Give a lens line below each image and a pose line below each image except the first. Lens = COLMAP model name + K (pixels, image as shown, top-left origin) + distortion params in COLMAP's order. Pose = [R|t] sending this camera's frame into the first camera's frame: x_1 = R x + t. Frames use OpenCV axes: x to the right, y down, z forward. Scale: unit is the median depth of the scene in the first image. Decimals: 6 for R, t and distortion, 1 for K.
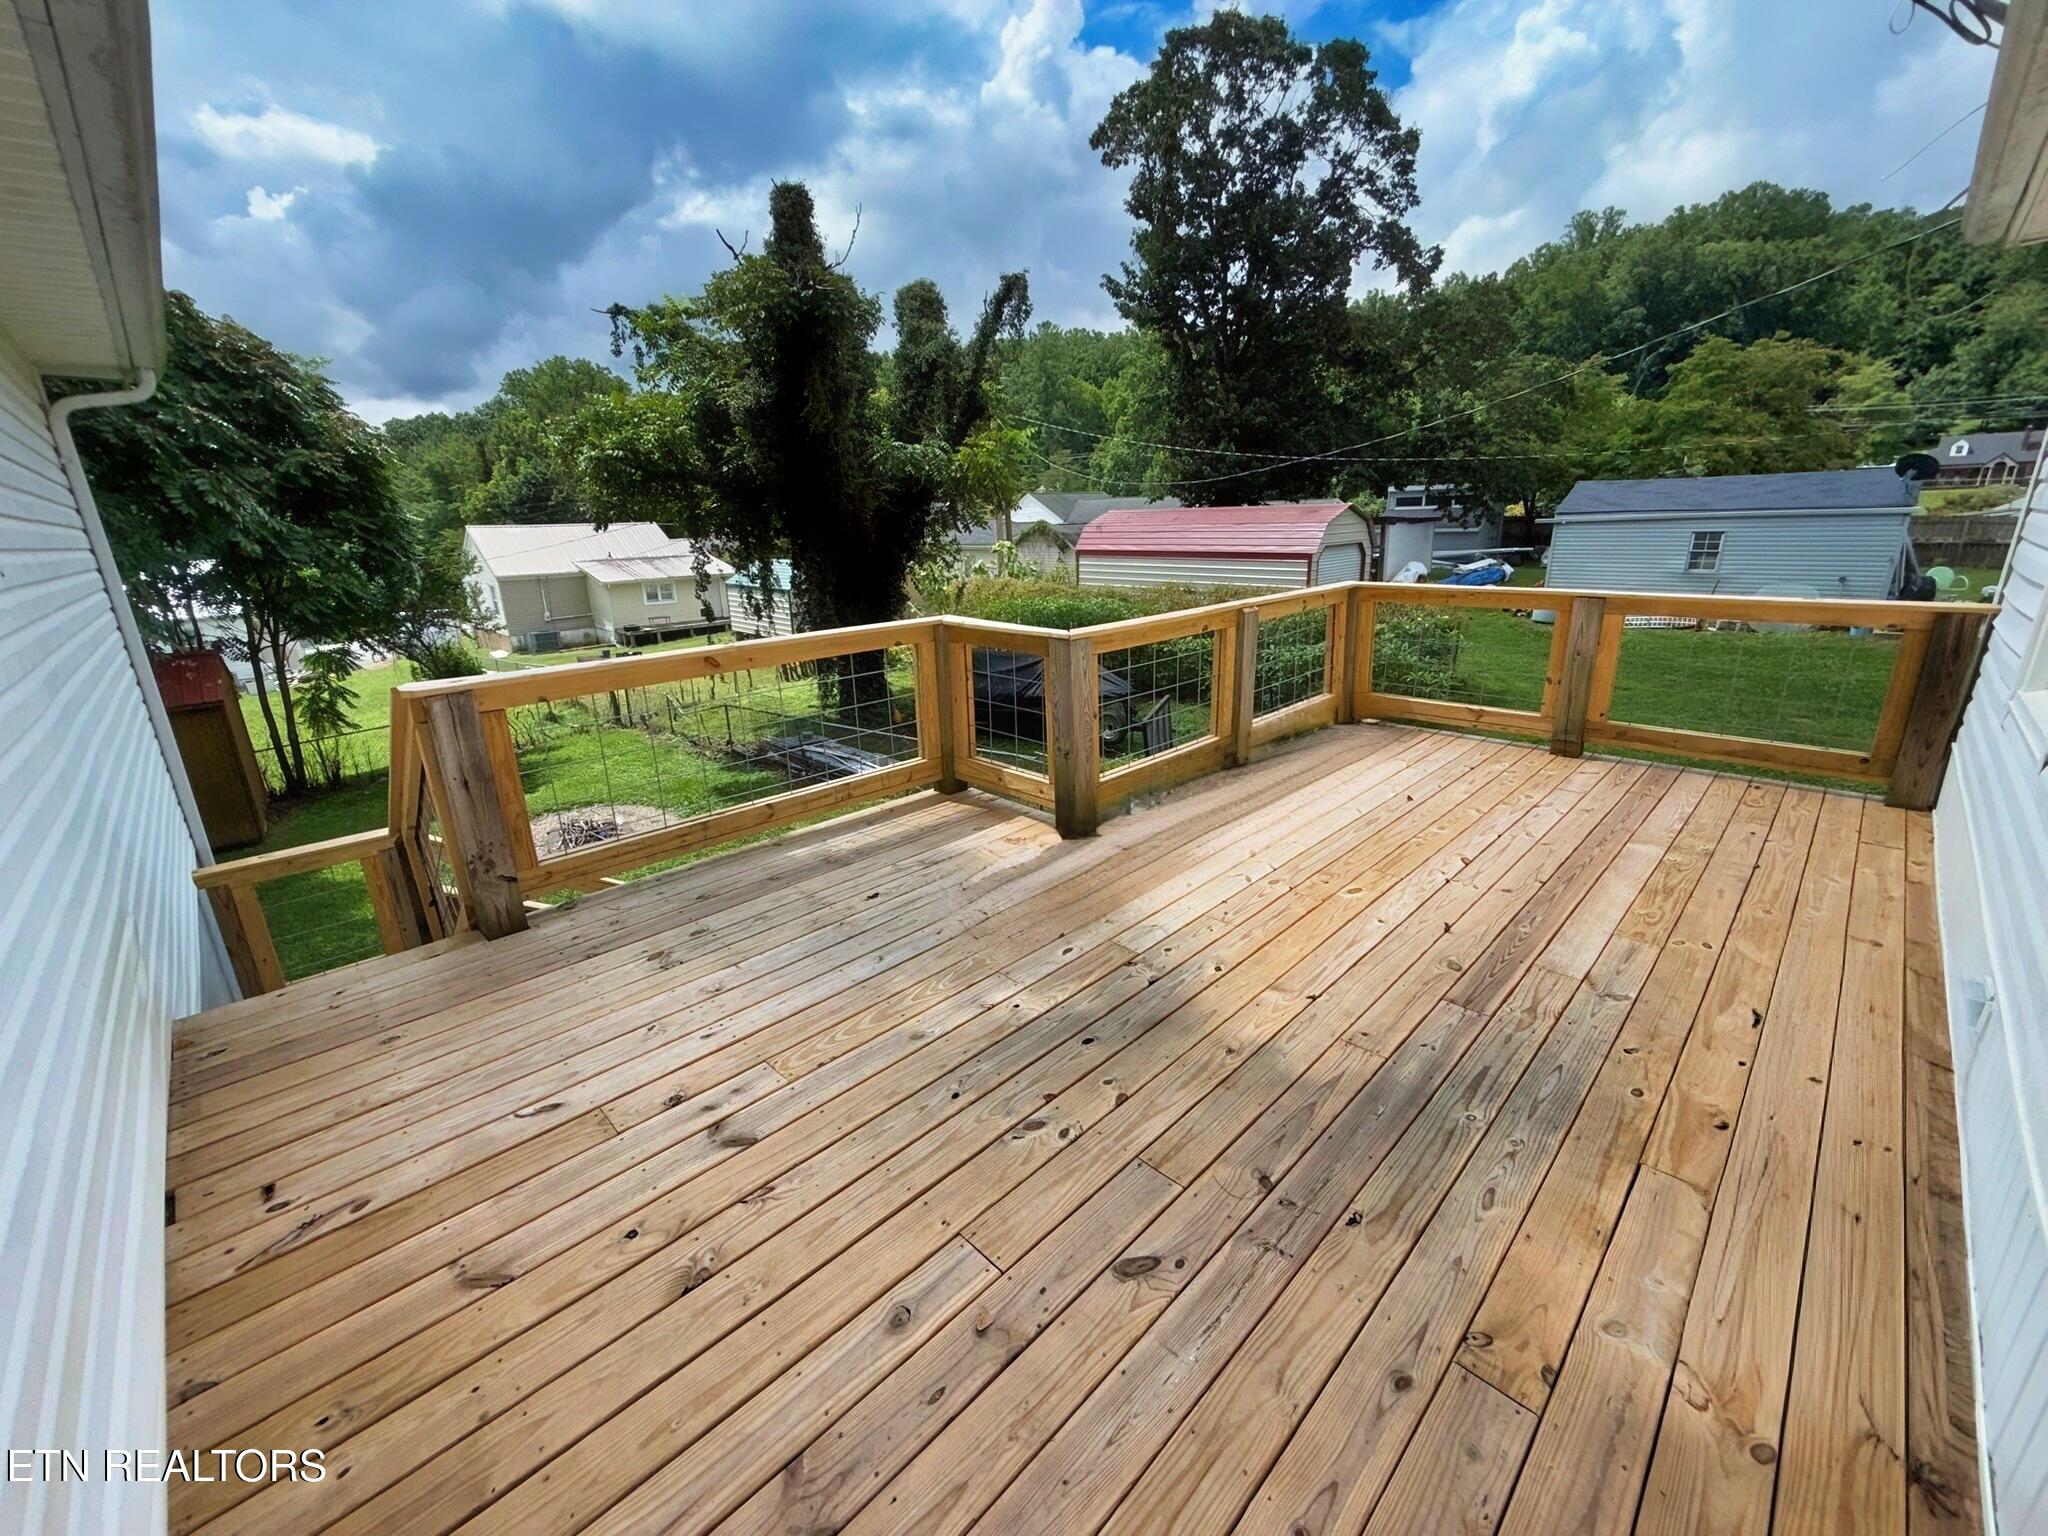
lens RADIAL K [[817.7, 0, 1017.3], [0, 817.7, 765.4], [0, 0, 1]] dist [0.000483, -0.000018]
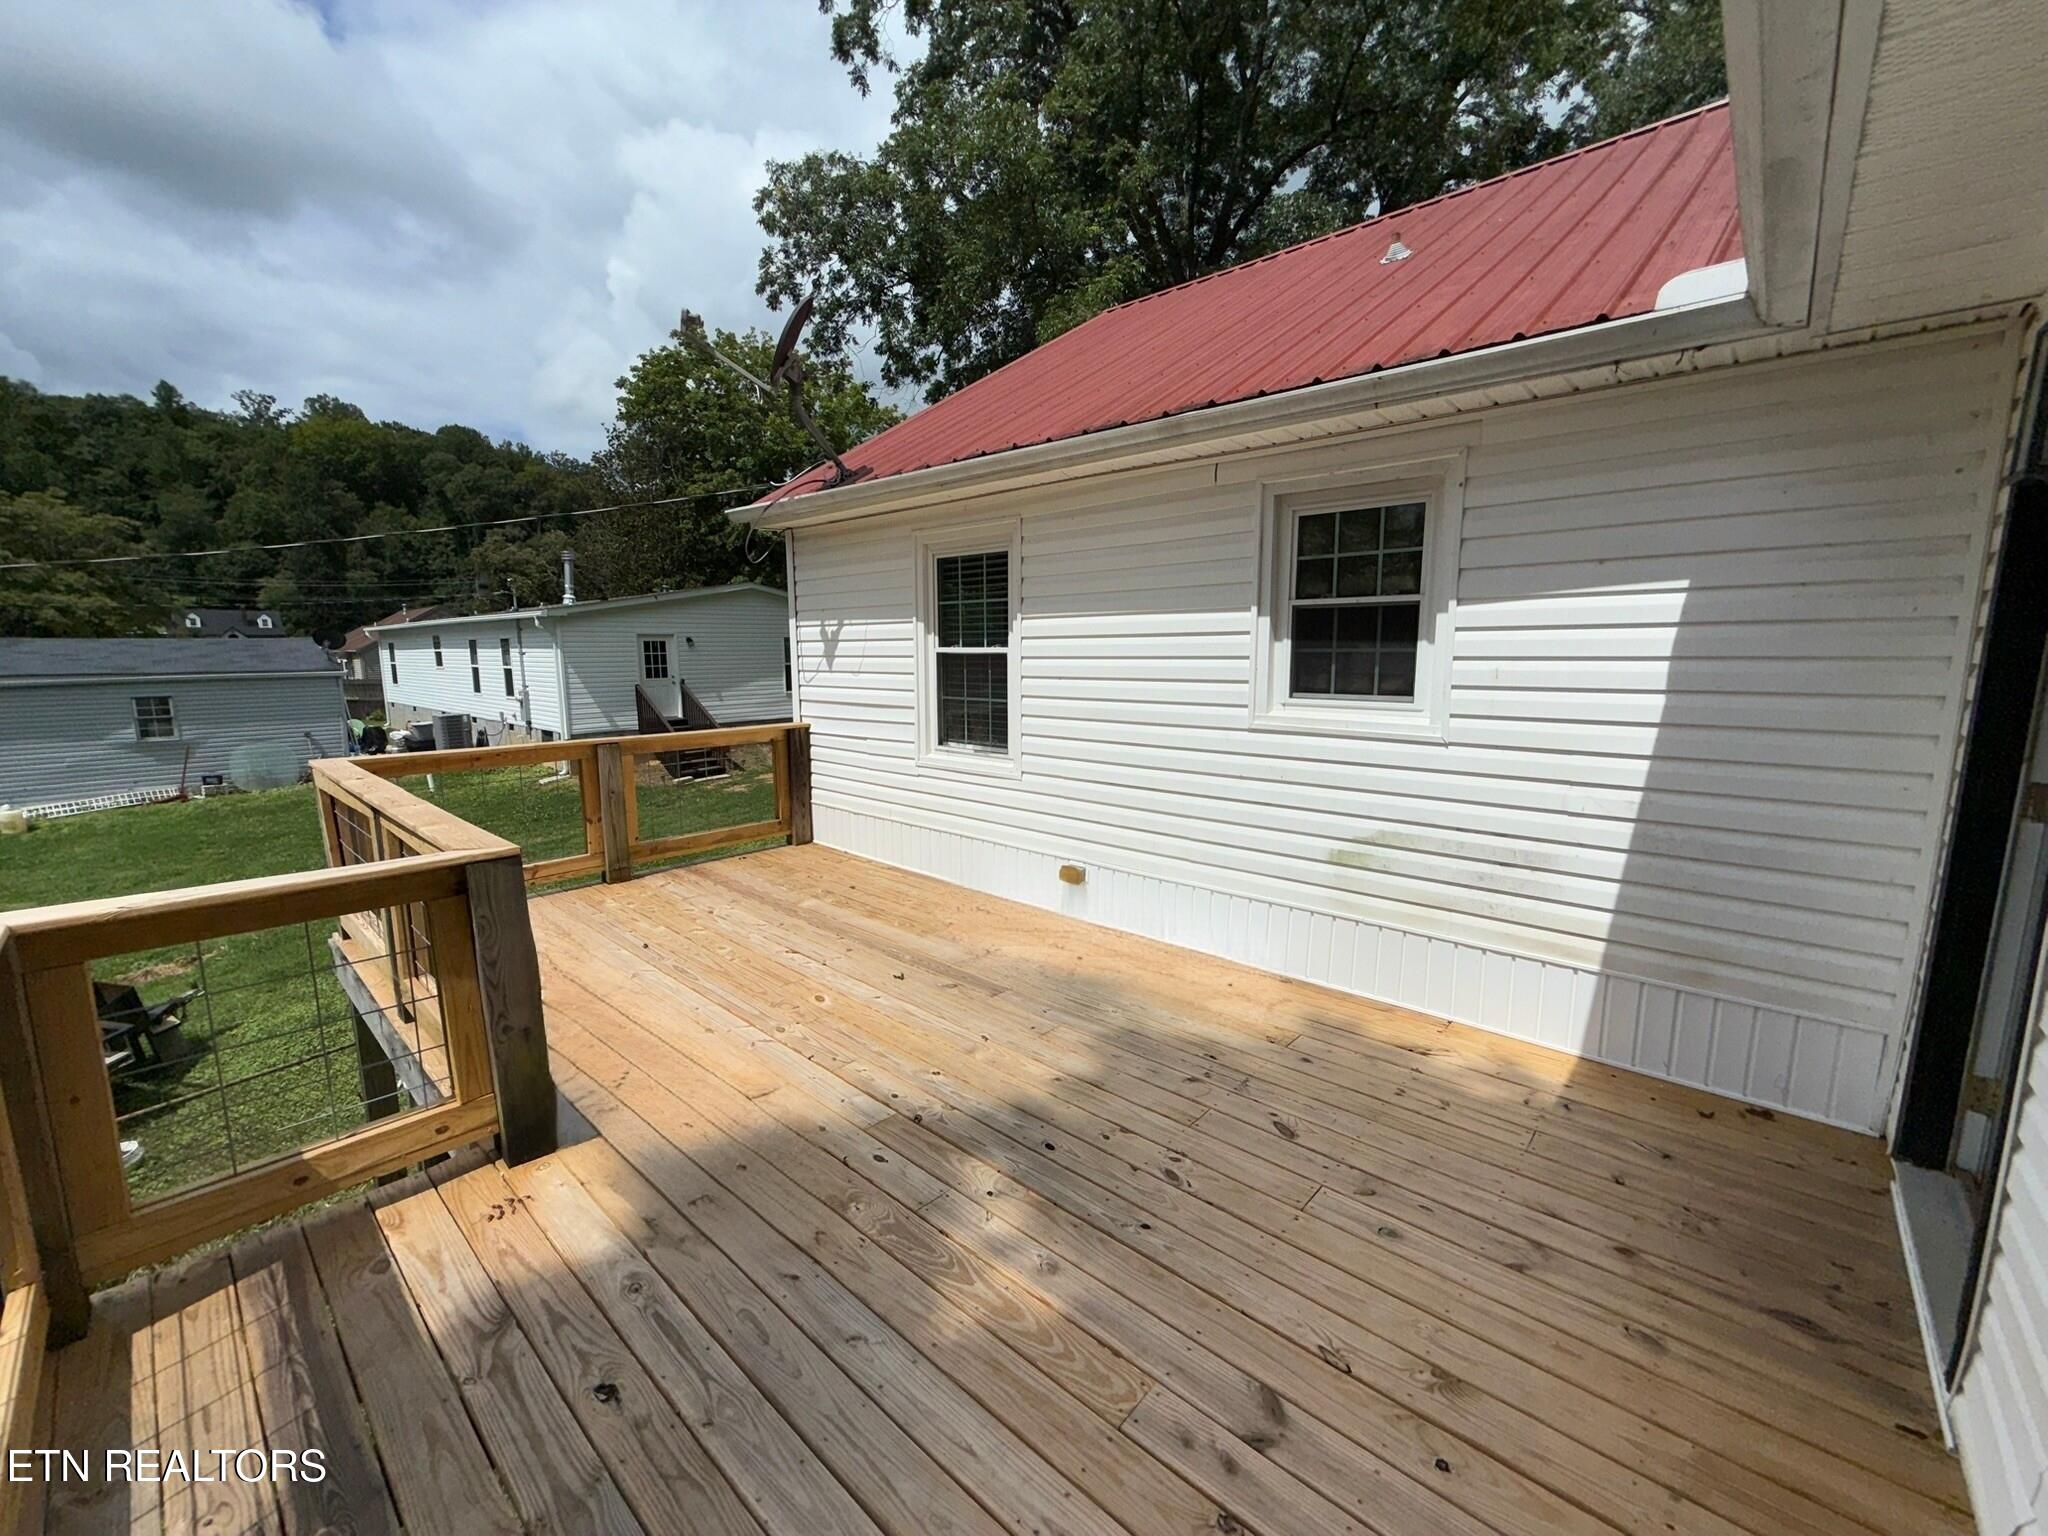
lens RADIAL K [[817.7, 0, 1017.3], [0, 817.7, 765.4], [0, 0, 1]] dist [0.000483, -0.000018]
pose [[-0.047490, -0.111730, 0.992603, -0.597924], [0.299336, 0.946463, 0.120858, -0.179578], [-0.952965, 0.302861, -0.011502, 0.591606]]
